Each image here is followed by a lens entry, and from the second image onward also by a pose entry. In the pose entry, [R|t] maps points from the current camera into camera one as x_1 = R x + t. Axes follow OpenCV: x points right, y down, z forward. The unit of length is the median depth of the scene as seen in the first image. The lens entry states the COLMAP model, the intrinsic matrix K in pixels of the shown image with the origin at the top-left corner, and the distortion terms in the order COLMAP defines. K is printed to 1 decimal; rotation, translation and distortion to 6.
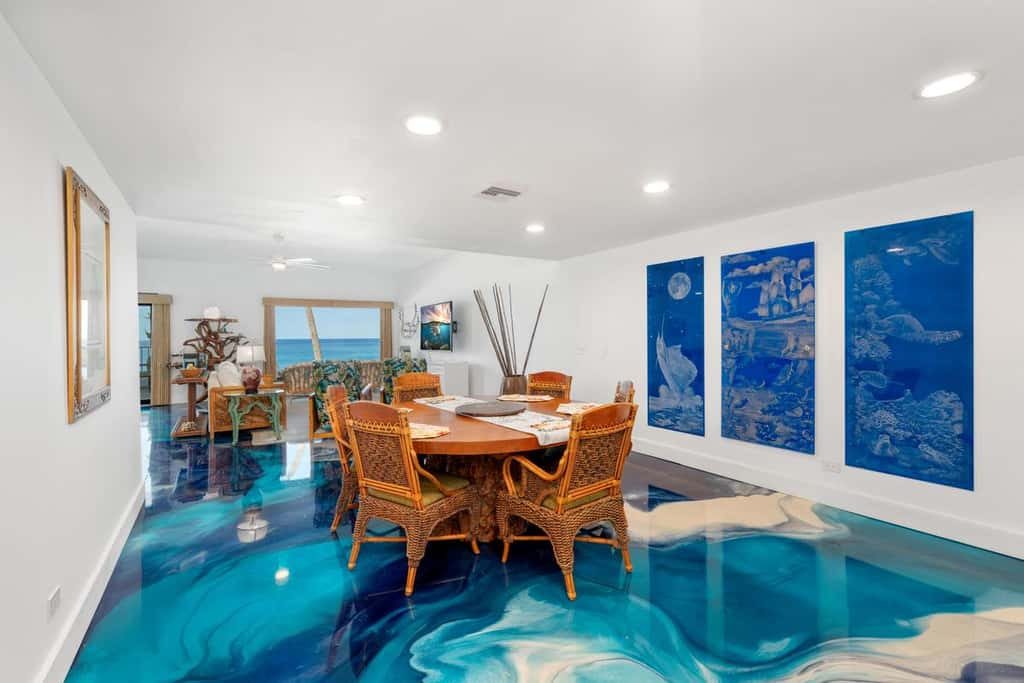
lens RADIAL K [[419.5, 0, 512.6], [0, 419.5, 337.8], [0, 0, 1]] dist [0.002960, 0.000143]
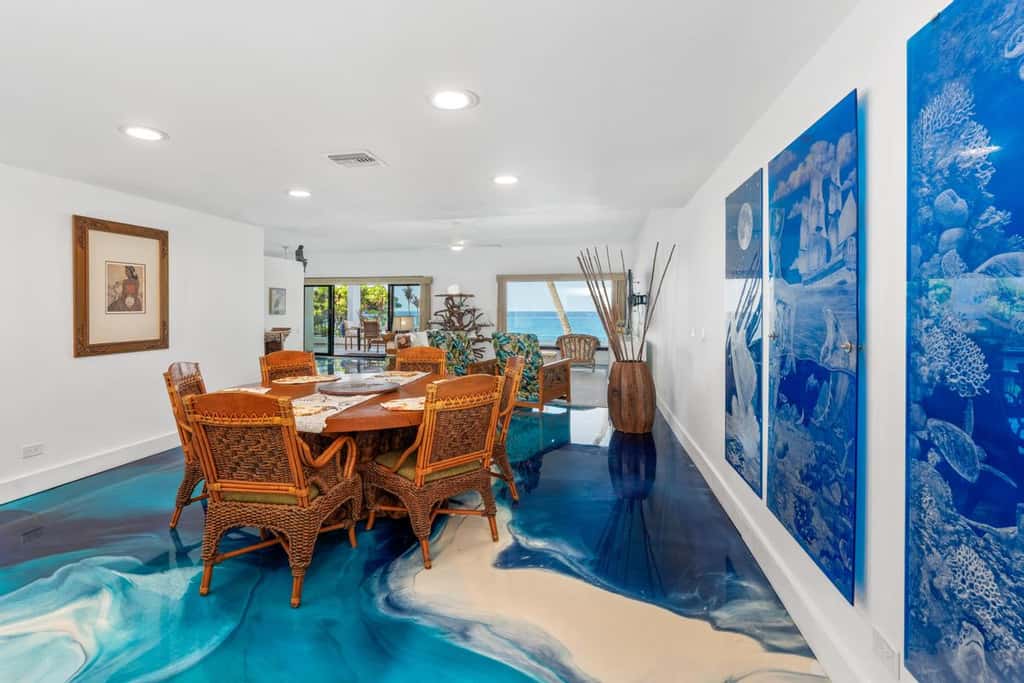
lens RADIAL K [[443.4, 0, 520.7], [0, 443.4, 309.7], [0, 0, 1]] dist [-0.000302, -0.000522]
pose [[0.719595, 0.008147, -0.694346, 0.747114], [-0.009791, 0.999951, 0.001586, -0.009340], [0.694325, 0.005658, 0.719640, 0.439019]]
